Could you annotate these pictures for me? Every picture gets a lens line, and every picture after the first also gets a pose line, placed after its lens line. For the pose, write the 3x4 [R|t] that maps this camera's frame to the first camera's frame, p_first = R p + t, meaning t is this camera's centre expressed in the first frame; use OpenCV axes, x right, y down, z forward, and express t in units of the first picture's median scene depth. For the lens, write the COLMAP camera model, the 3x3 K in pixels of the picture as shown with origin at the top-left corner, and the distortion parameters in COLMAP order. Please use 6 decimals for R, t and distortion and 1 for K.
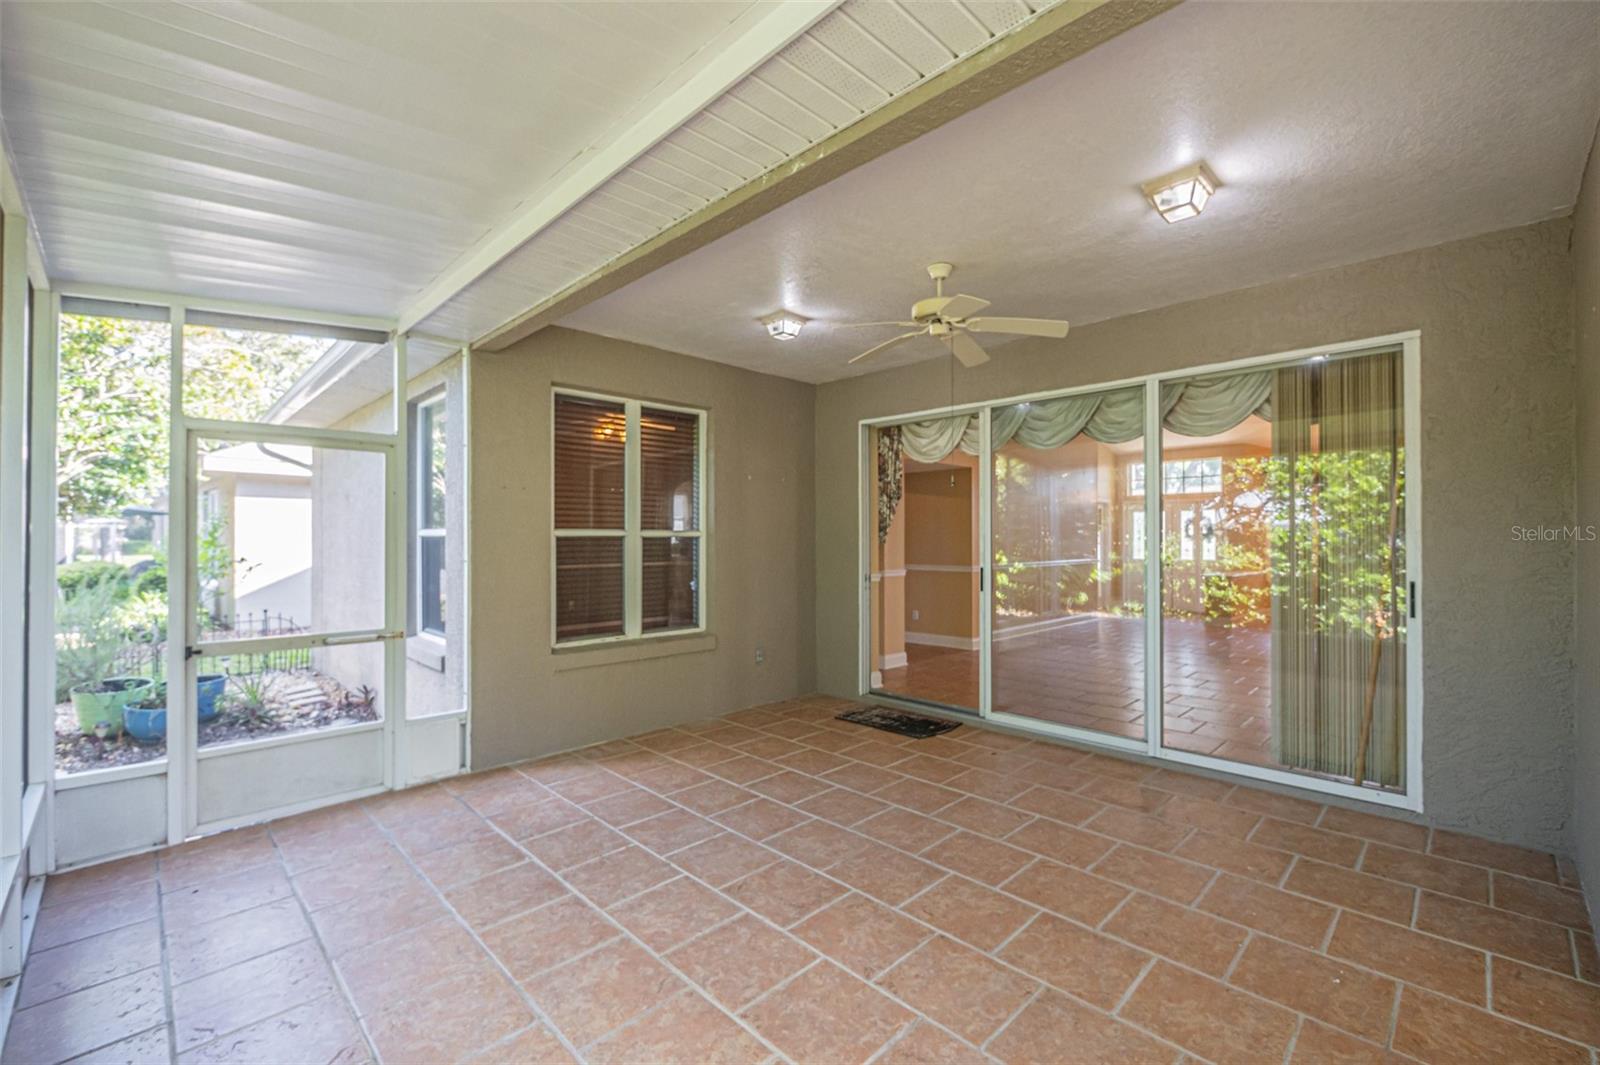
lens RADIAL K [[684.4, 0, 789.1], [0, 684.4, 545.1], [0, 0, 1]] dist [-0.010579, 0.000229]
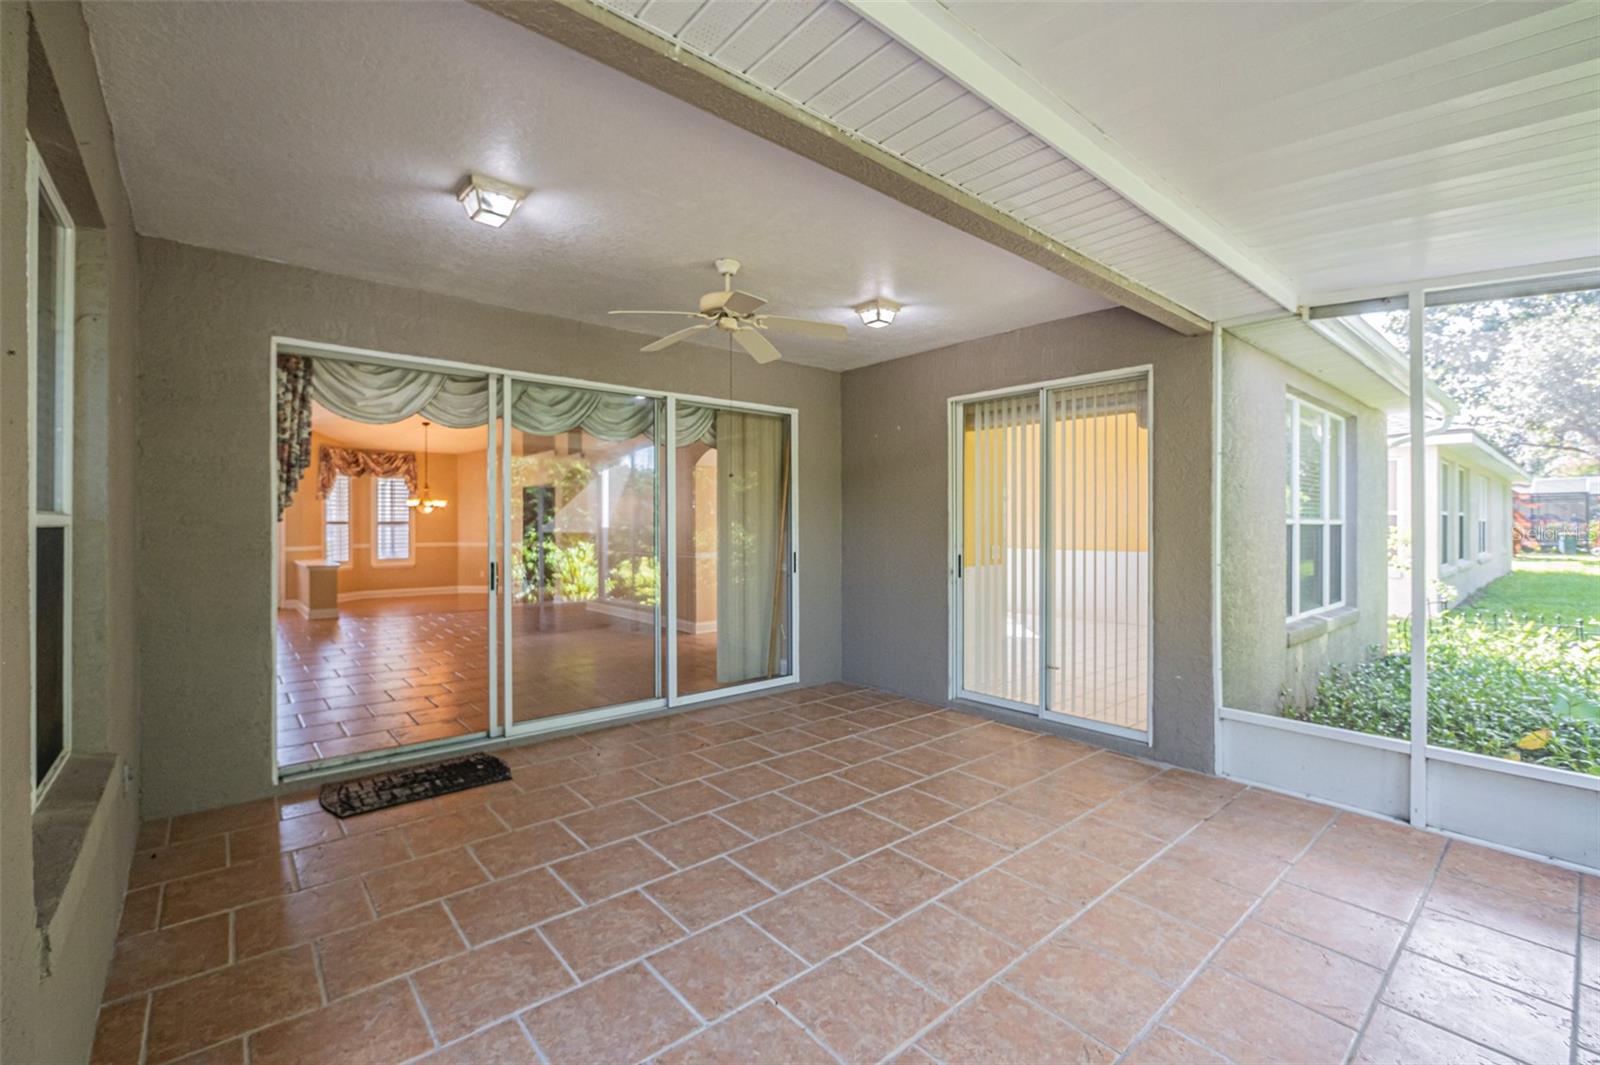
lens RADIAL K [[676.4, 0, 797.0], [0, 676.4, 525.7], [0, 0, 1]] dist [-0.015478, 0.000958]
pose [[0.063090, 0.001030, 0.998007, -0.674516], [0.009778, 0.999951, -0.001650, -0.009491], [-0.997960, 0.009863, 0.063077, 0.720595]]
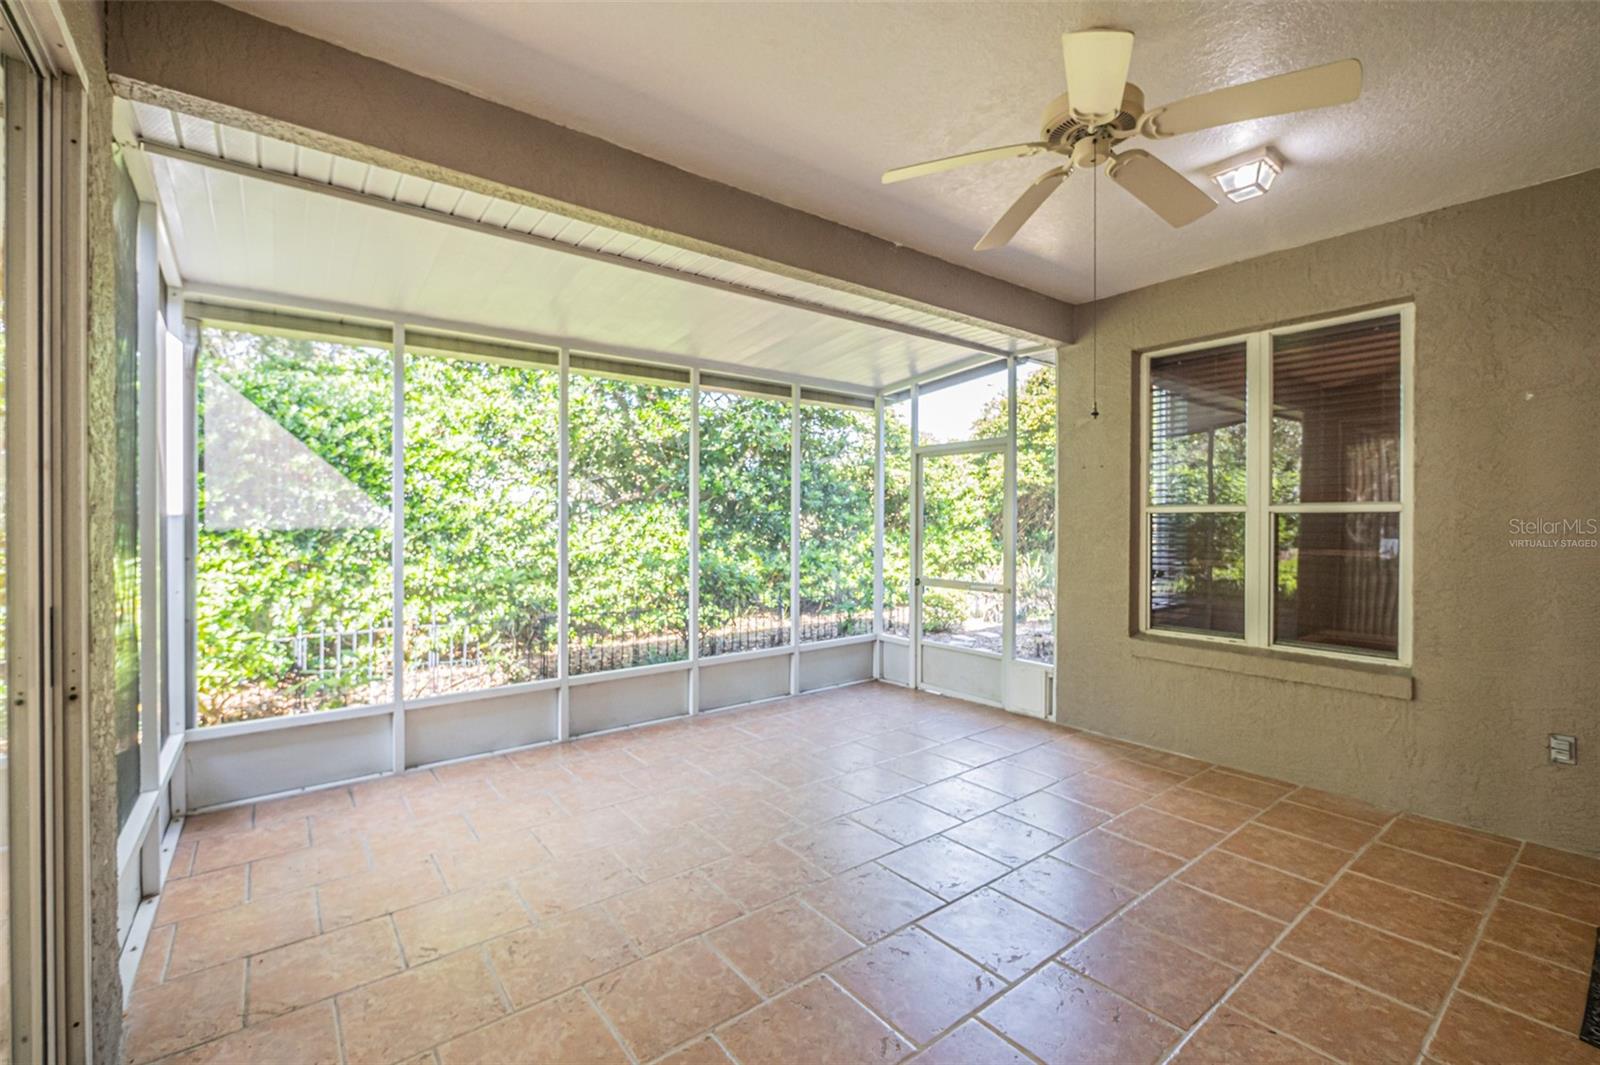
lens RADIAL K [[676.4, 0, 797.0], [0, 676.4, 525.7], [0, 0, 1]] dist [-0.015478, 0.000958]
pose [[-0.117327, 0.007510, -0.993065, 0.706328], [-0.010534, 0.999906, 0.008807, 0.000974], [0.993037, 0.011494, -0.117237, 0.712917]]
